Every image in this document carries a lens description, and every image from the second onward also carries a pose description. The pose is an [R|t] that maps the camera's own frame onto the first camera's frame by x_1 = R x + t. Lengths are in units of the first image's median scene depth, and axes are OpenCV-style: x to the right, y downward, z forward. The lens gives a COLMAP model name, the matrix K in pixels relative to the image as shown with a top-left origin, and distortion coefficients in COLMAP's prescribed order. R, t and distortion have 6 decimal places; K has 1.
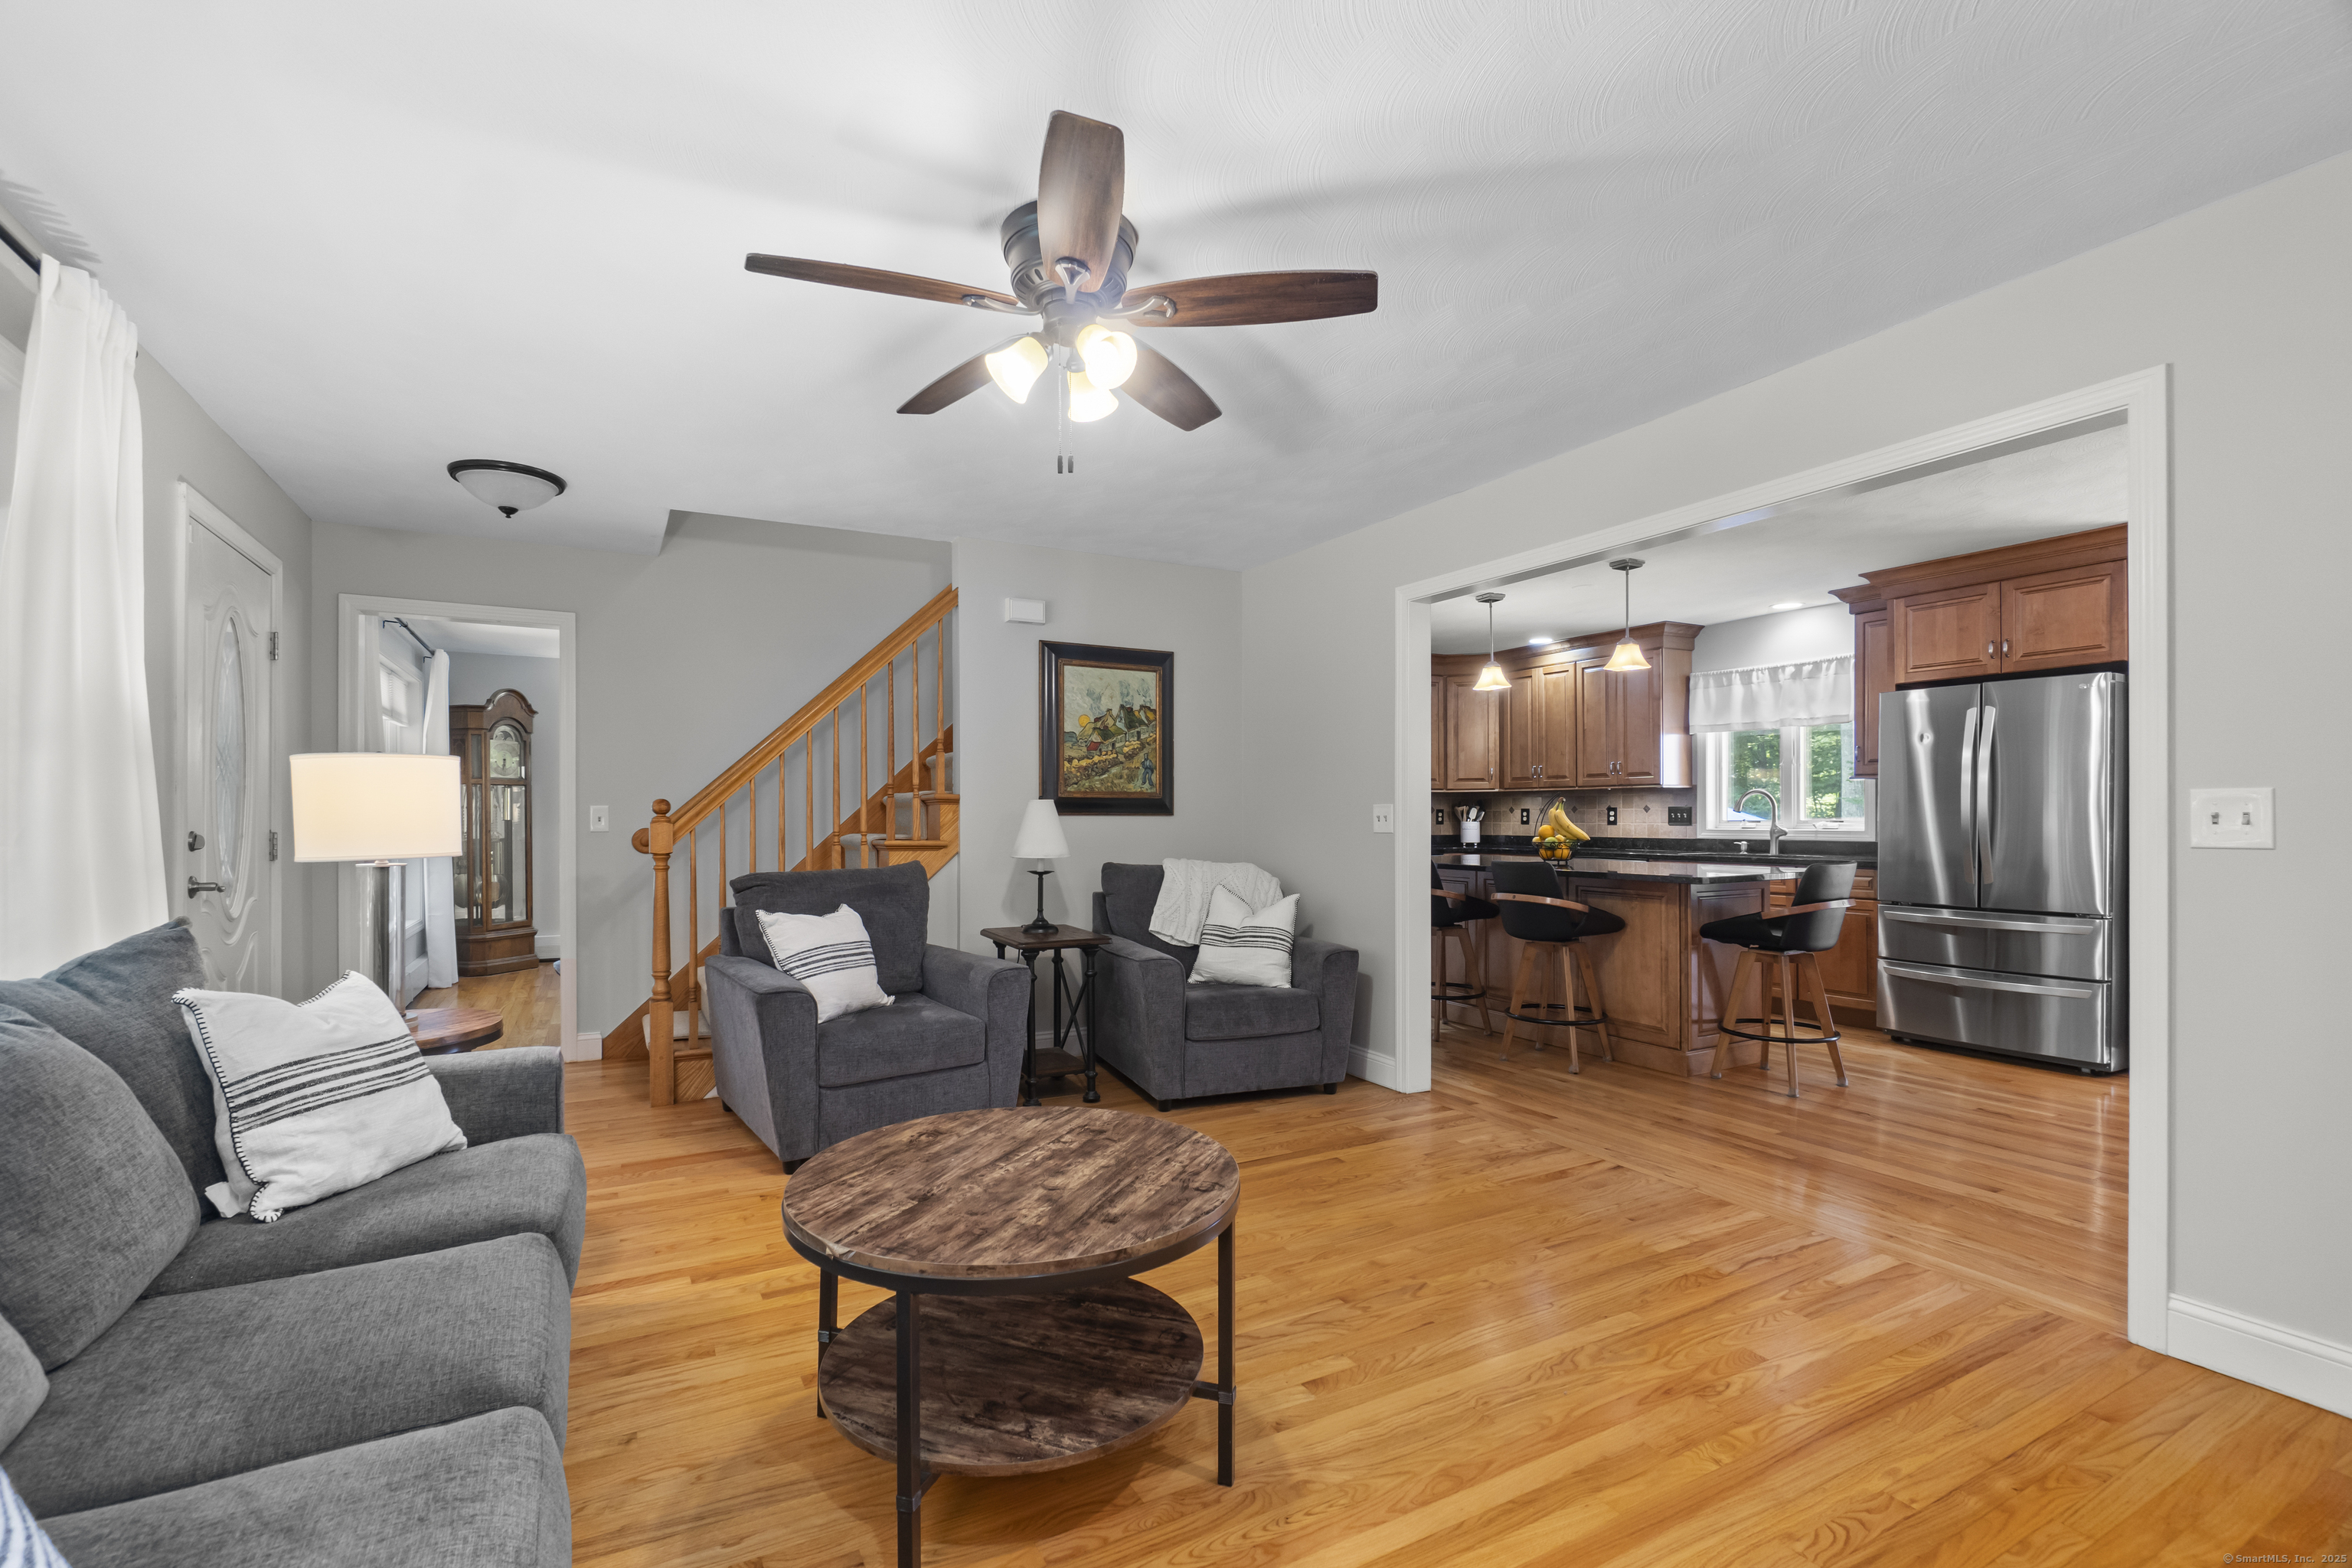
lens RADIAL K [[1032.2, 0, 1161.2], [0, 1032.2, 814.7], [0, 0, 1]] dist [-0.001883, 0.000065]
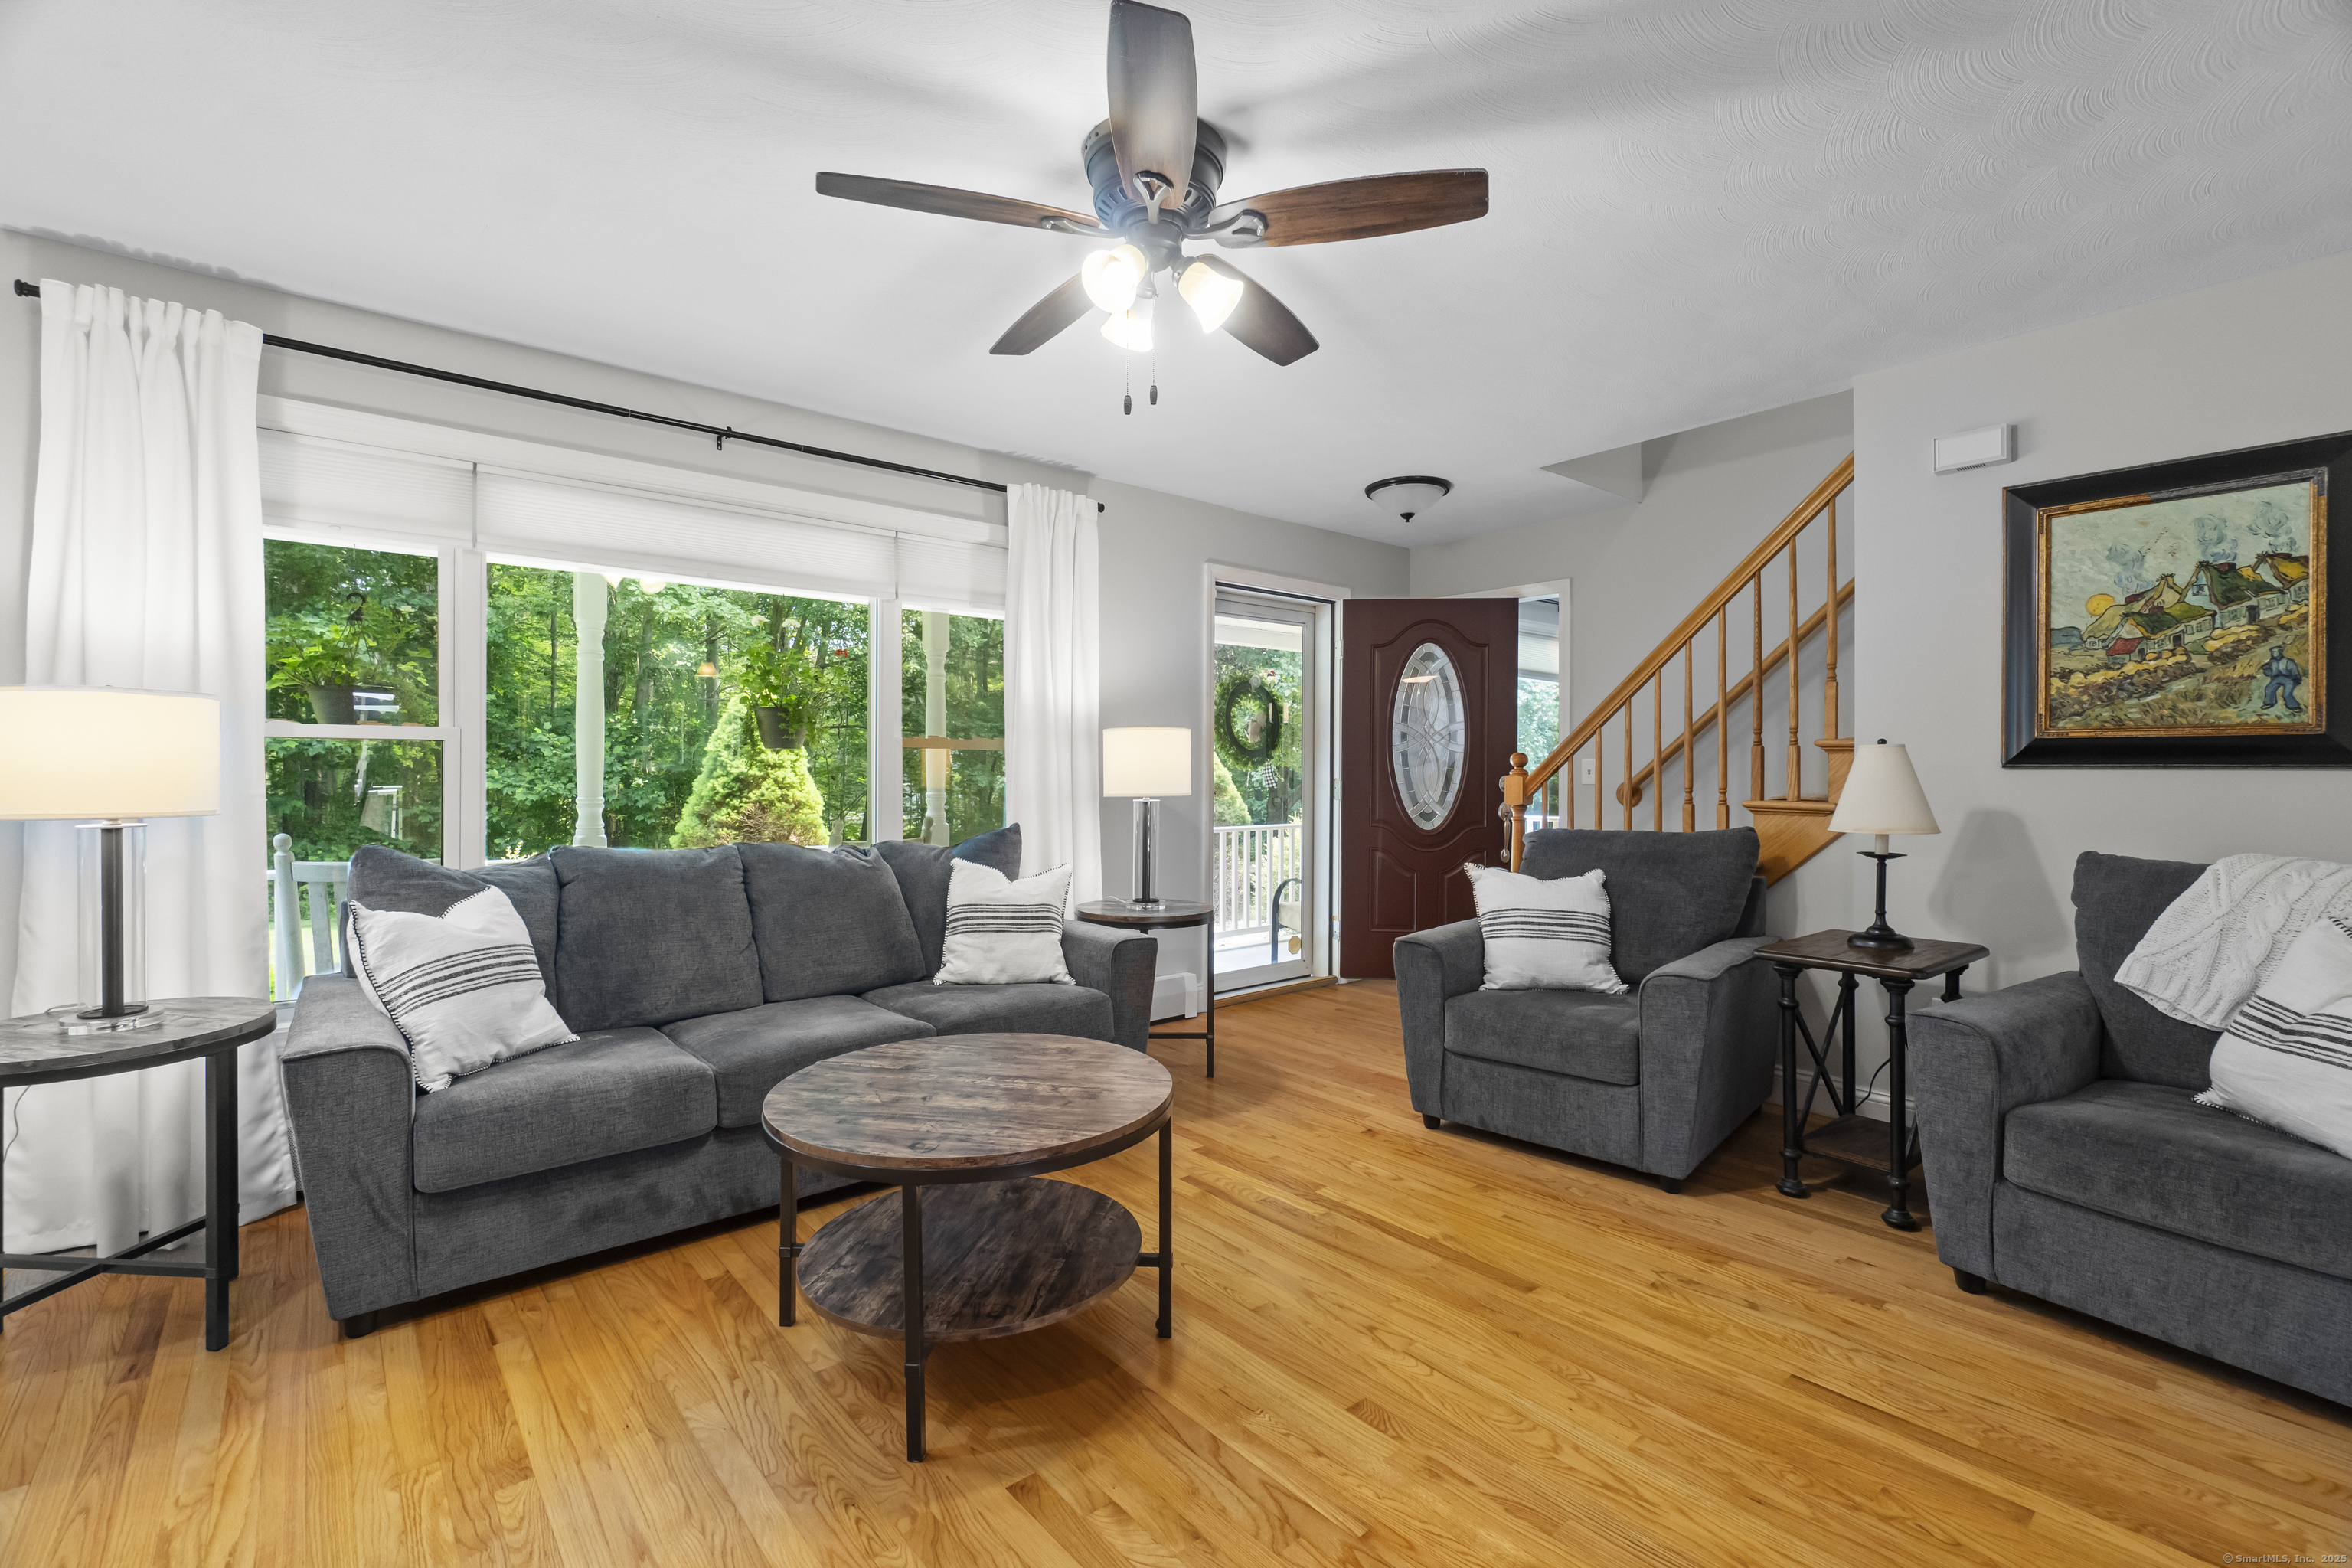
lens RADIAL K [[1028.9, 0, 1176.0], [0, 1028.9, 771.7], [0, 0, 1]] dist [-0.000412, 0.000356]
pose [[0.206757, 0.003419, -0.978386, 0.704948], [-0.000087, 0.999994, 0.003476, 0.000847], [0.978392, -0.000633, 0.206756, 0.695025]]
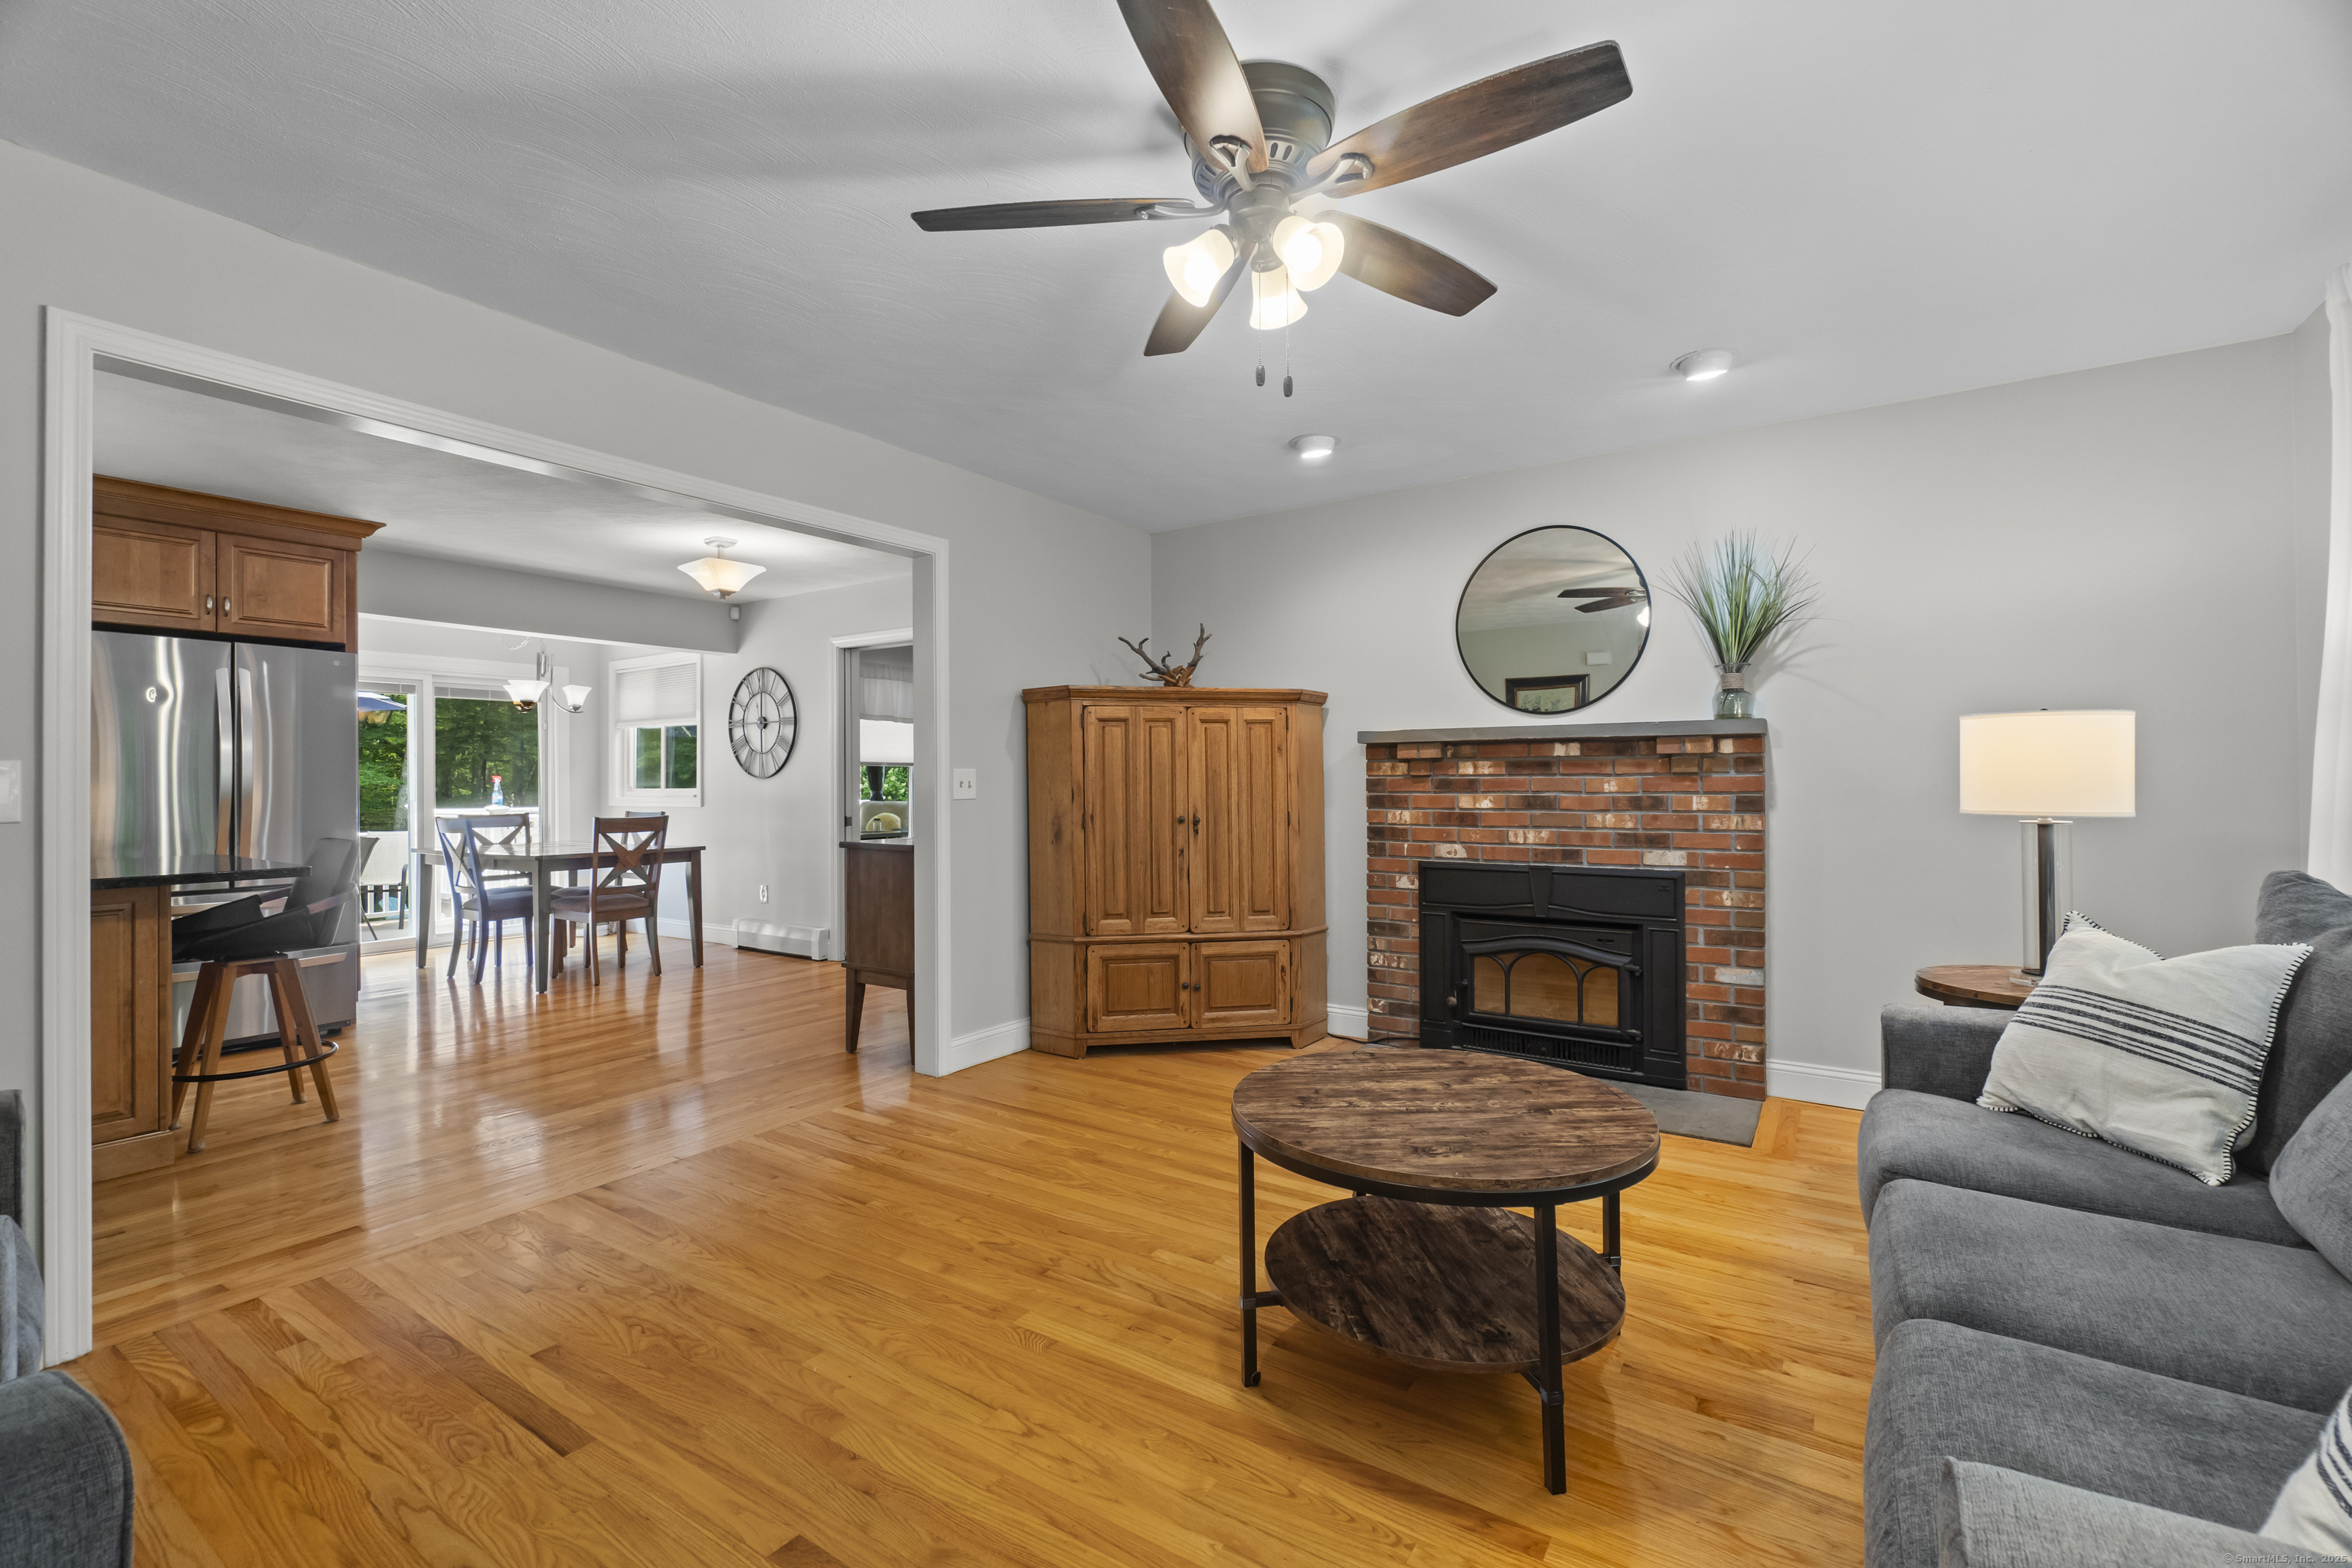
lens RADIAL K [[1006.5, 0, 1165.4], [0, 1006.5, 773.5], [0, 0, 1]] dist [-0.002259, -0.000462]
pose [[-0.458059, 0.013077, 0.888826, -0.678740], [0.004985, 0.999914, -0.012143, 0.005805], [-0.888908, -0.001131, -0.458085, 1.231914]]
